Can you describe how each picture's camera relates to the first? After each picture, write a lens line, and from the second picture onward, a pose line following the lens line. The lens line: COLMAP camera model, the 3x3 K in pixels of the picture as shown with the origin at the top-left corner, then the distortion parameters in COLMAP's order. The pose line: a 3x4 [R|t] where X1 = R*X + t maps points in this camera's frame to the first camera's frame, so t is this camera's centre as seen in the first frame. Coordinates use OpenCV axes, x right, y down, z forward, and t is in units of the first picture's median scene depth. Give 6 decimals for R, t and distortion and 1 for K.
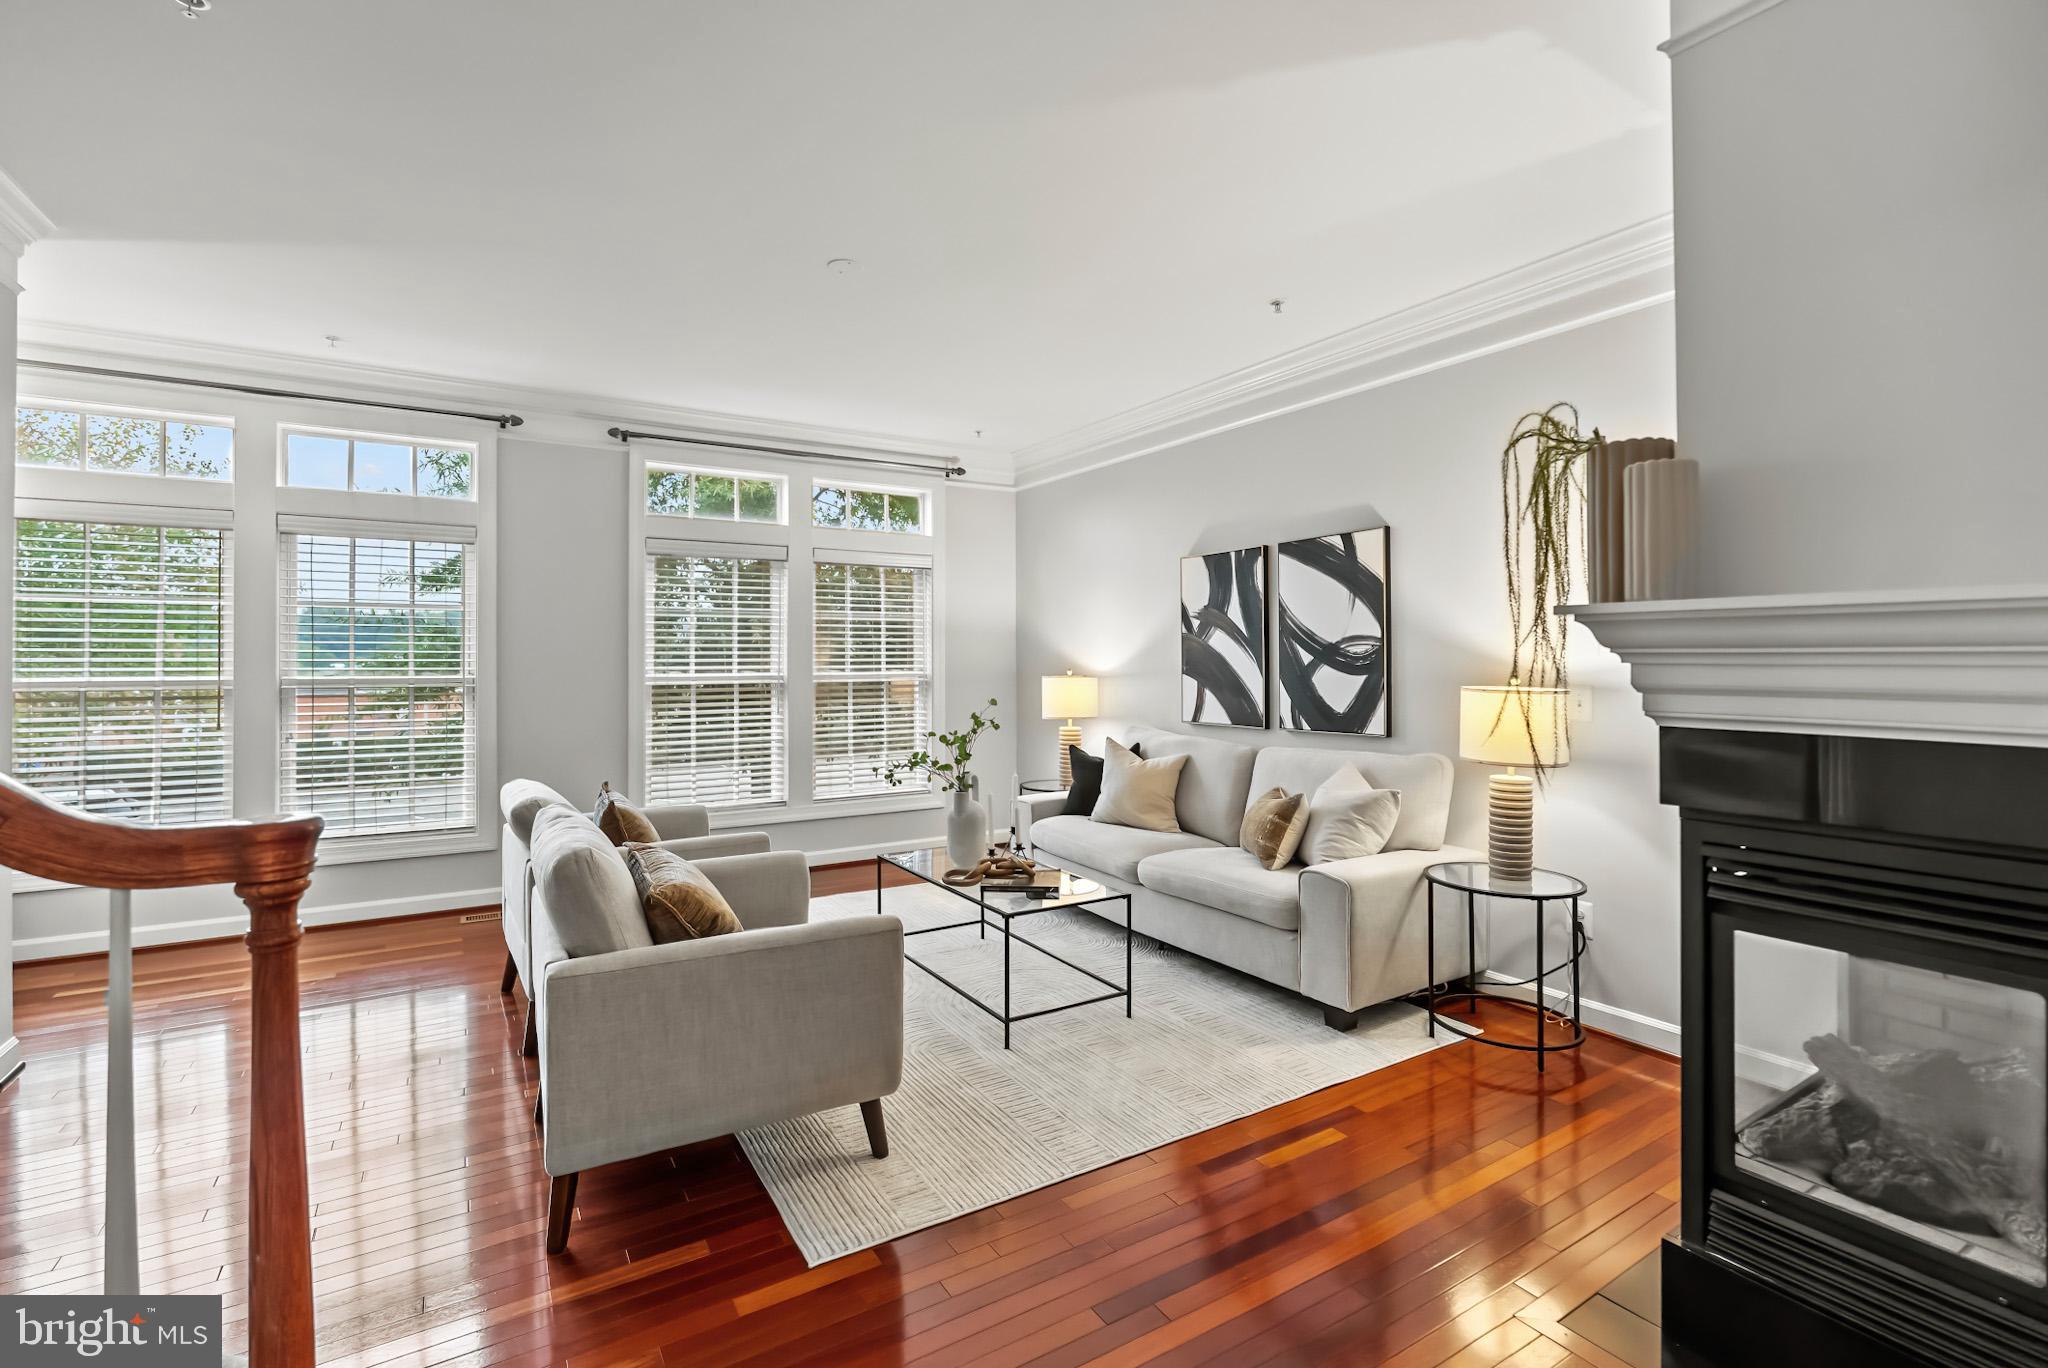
lens RADIAL K [[905.8, 0, 1014.0], [0, 905.8, 678.5], [0, 0, 1]] dist [-0.009982, 0.000503]
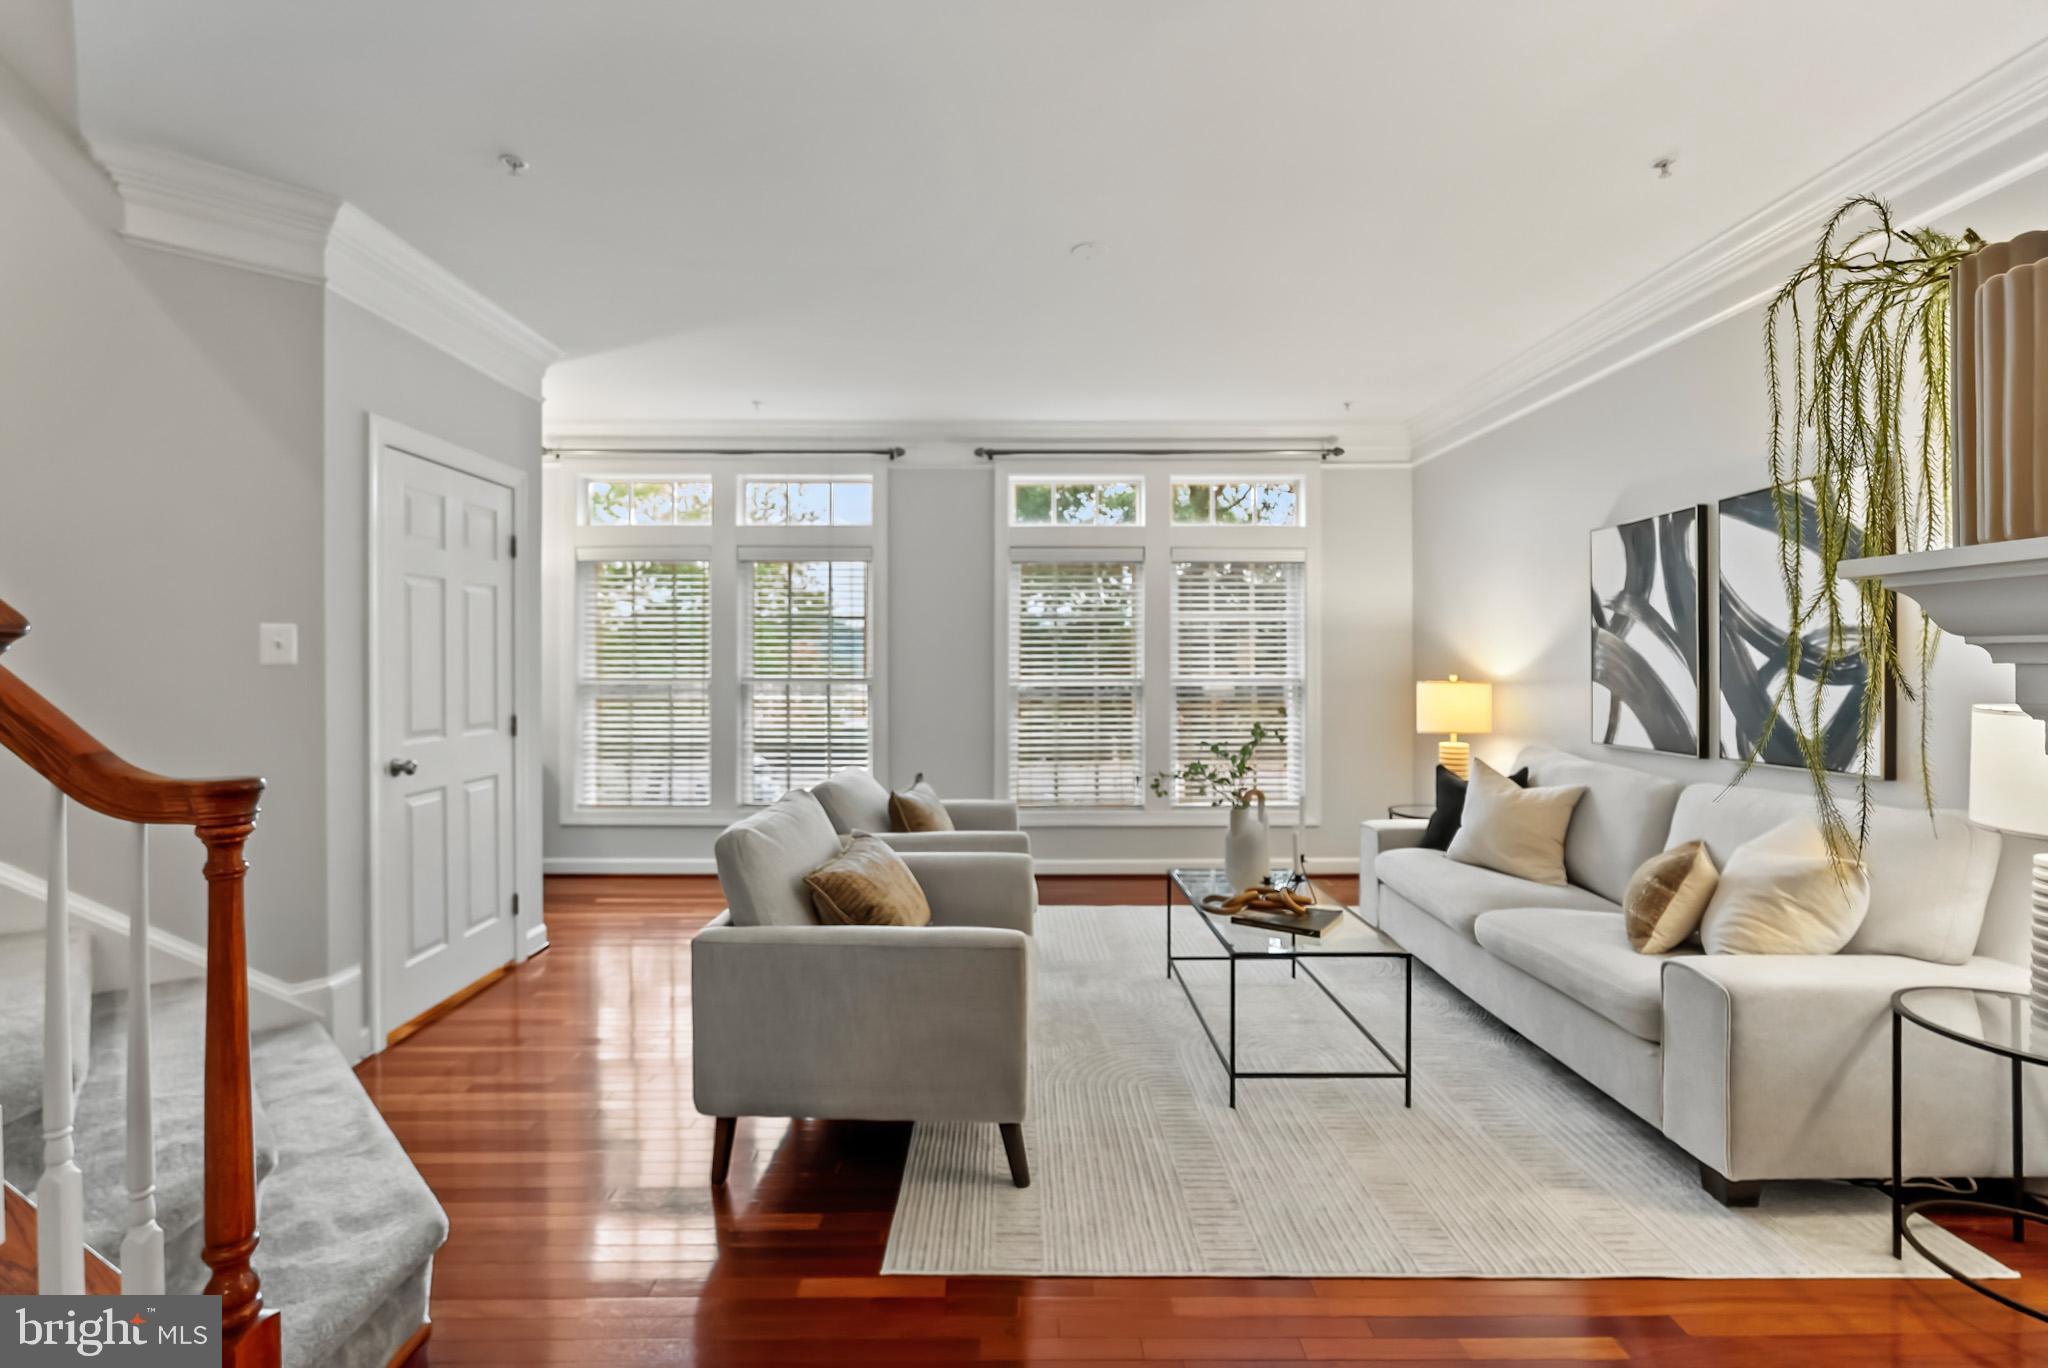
lens RADIAL K [[908.5, 0, 1024.0], [0, 908.5, 684.0], [0, 0, 1]] dist [-0.001560, 0.000823]
pose [[0.860322, 0.013006, -0.509584, 0.207624], [-0.012336, 0.999913, 0.004695, -0.000276], [0.509601, 0.002247, 0.860408, 0.113249]]
